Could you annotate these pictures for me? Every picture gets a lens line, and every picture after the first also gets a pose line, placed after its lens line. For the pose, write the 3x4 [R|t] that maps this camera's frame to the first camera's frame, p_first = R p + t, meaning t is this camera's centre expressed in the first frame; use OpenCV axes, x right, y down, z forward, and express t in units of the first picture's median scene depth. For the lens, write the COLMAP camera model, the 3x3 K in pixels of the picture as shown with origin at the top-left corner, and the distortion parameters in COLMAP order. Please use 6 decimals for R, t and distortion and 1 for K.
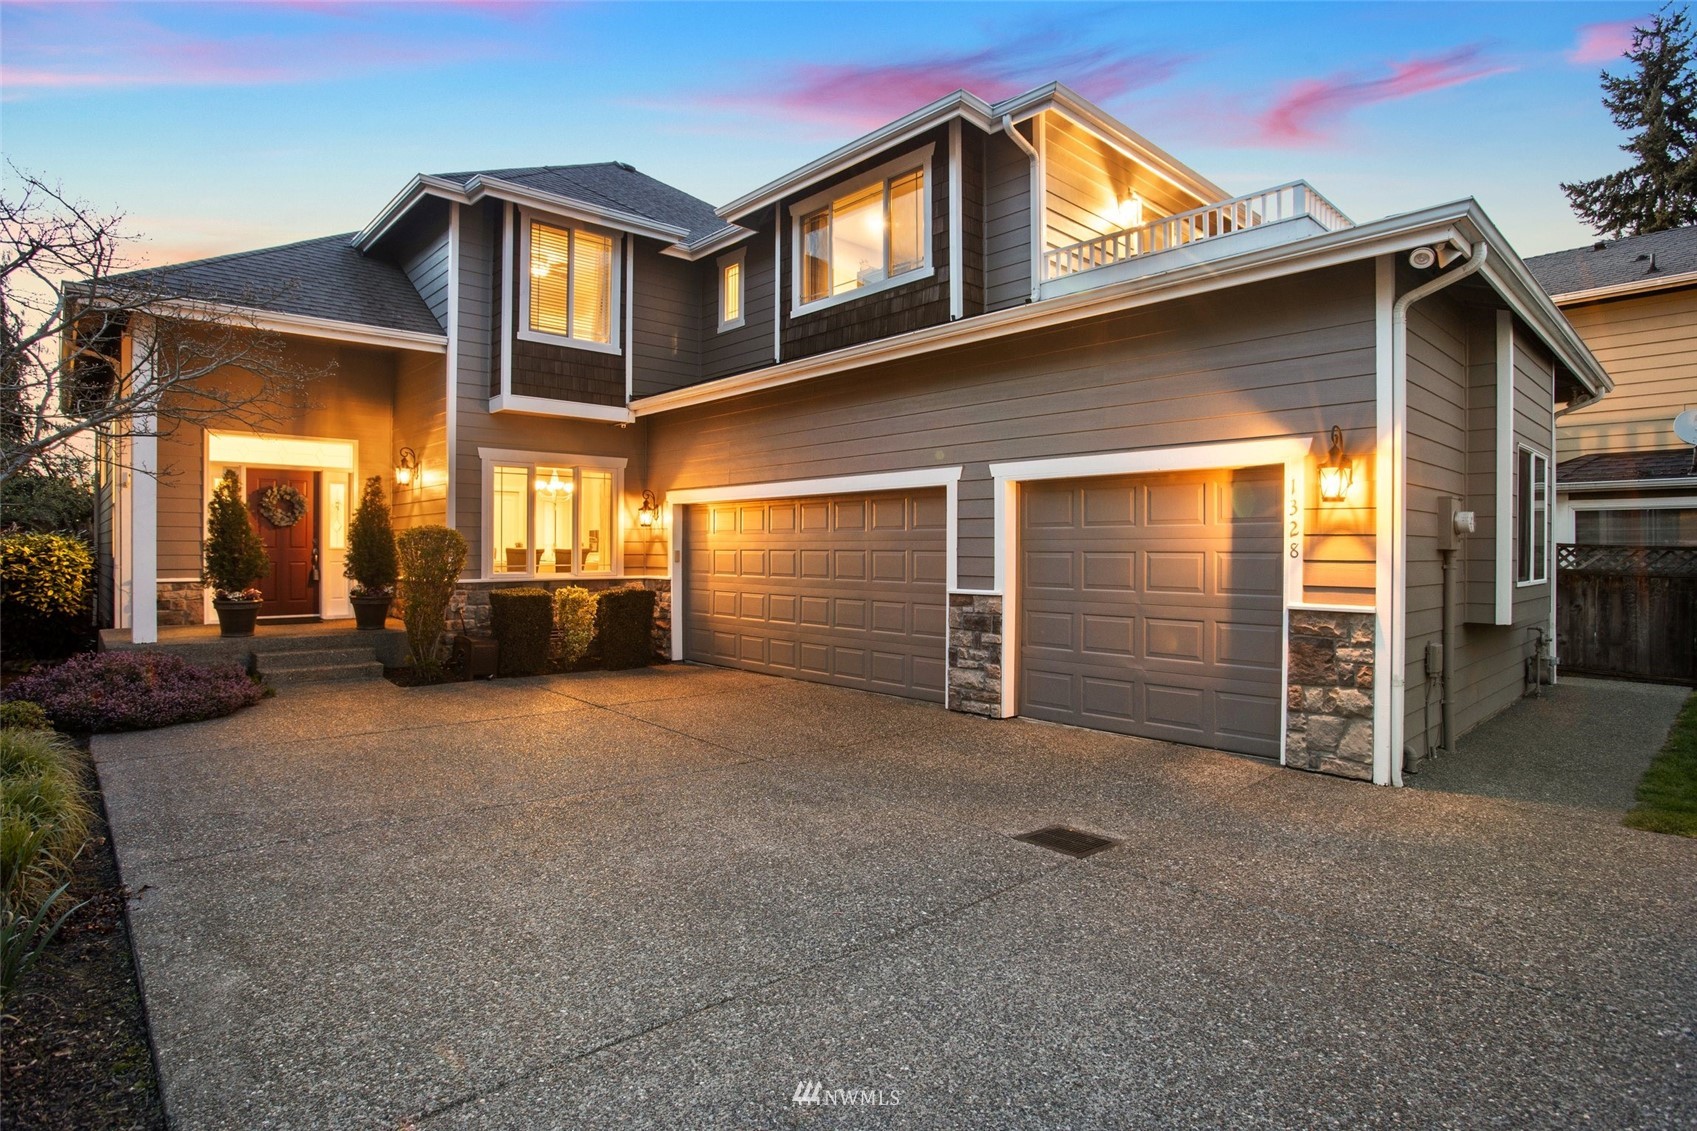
lens RADIAL K [[881.3, 0, 850.4], [0, 881.3, 546.5], [0, 0, 1]] dist [-0.075794, 0.042320]
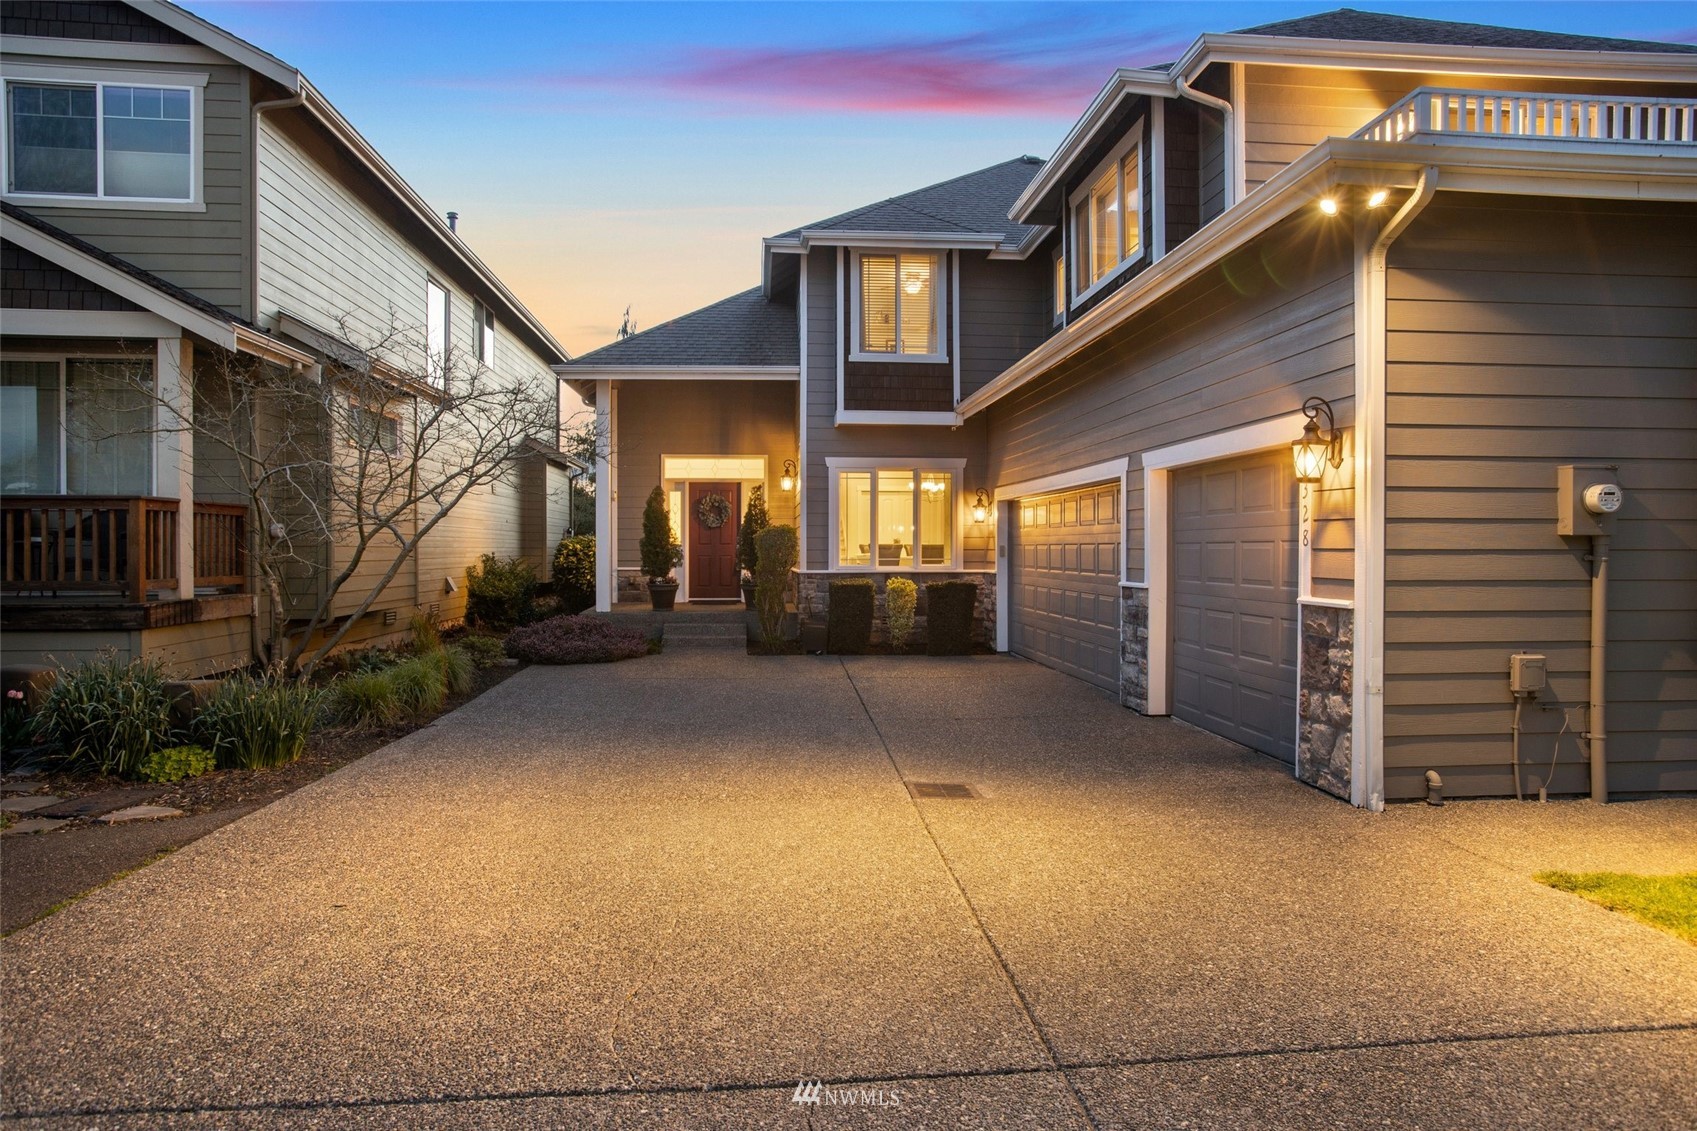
lens RADIAL K [[1016.1, 0, 848.1], [0, 1016.1, 549.8], [0, 0, 1]] dist [-0.055527, 0.000962]
pose [[0.788983, -0.001781, -0.614412, 0.508383], [0.004074, 0.999989, 0.002333, 0.008058], [0.614402, -0.004344, 0.788982, -0.069006]]
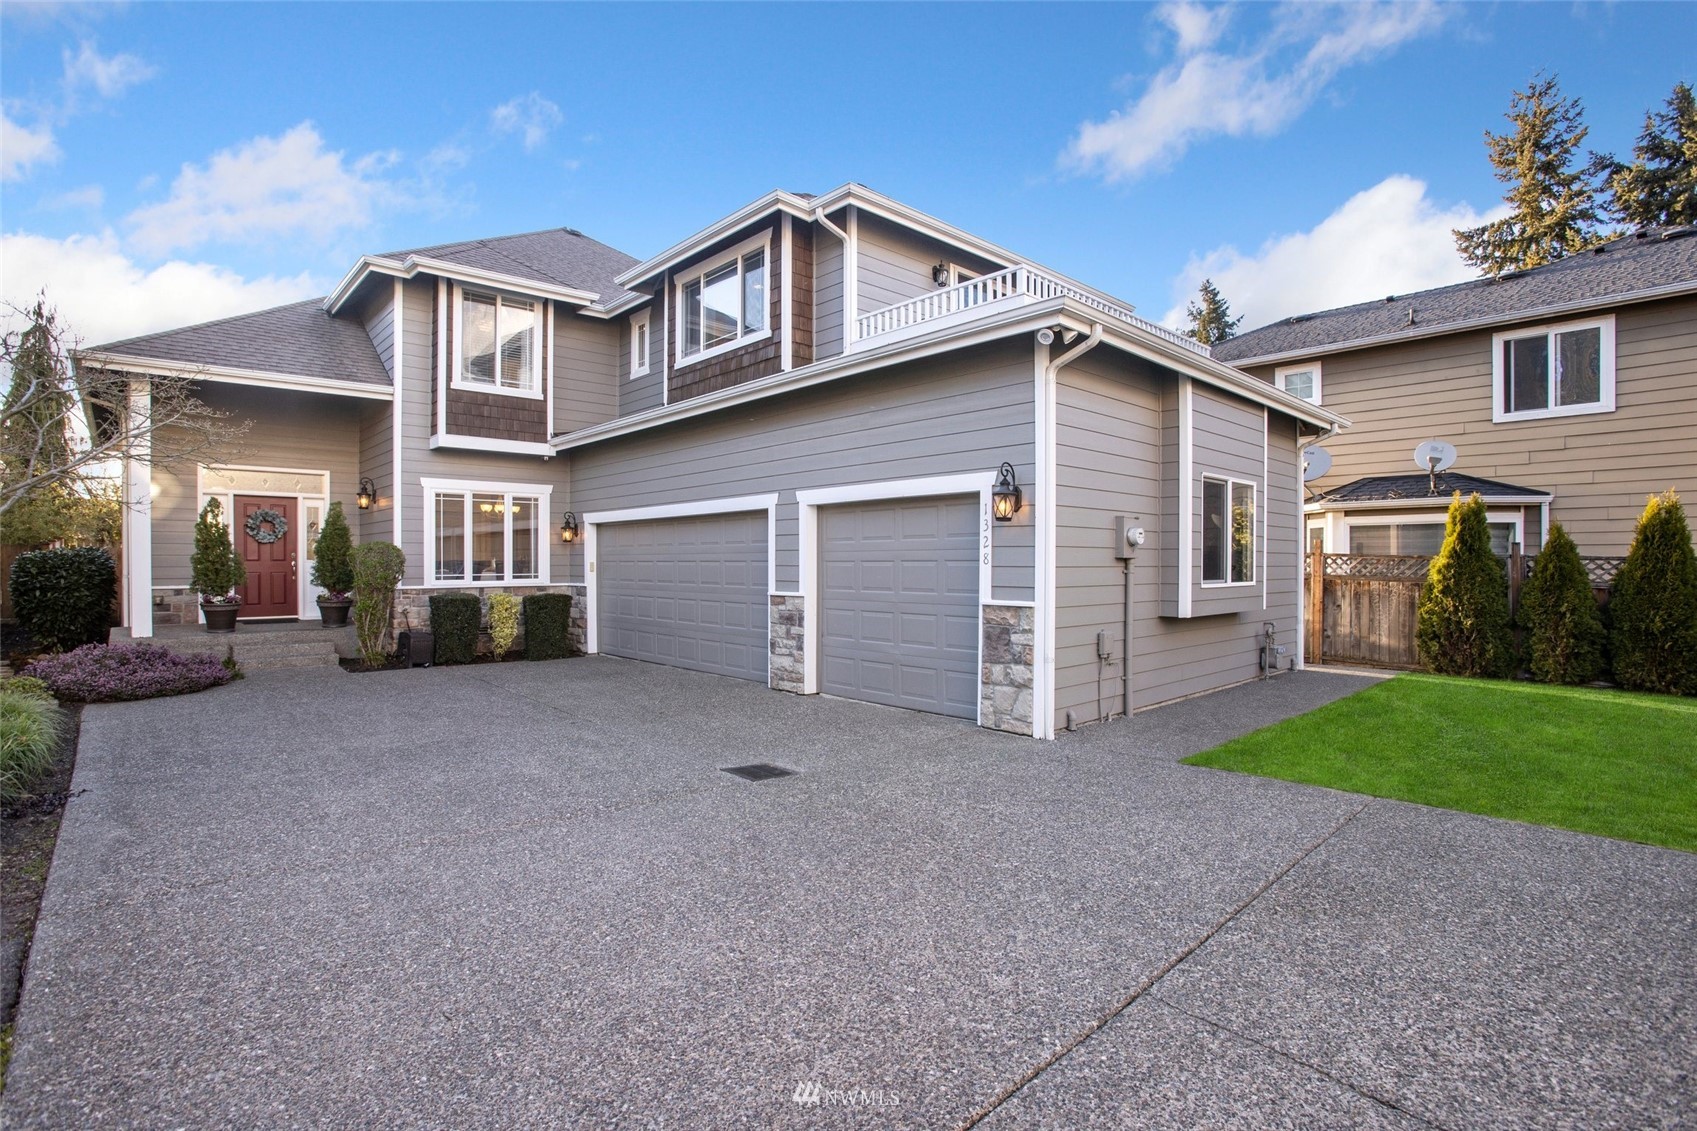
lens RADIAL K [[822.1, 0, 848.5], [0, 822.1, 565.5], [0, 0, 1]] dist [-0.073934, 0.034636]
pose [[0.999970, -0.003126, -0.007130, 0.207788], [0.003175, 0.999971, 0.006918, 0.003580], [0.007108, -0.006940, 0.999951, -0.144251]]
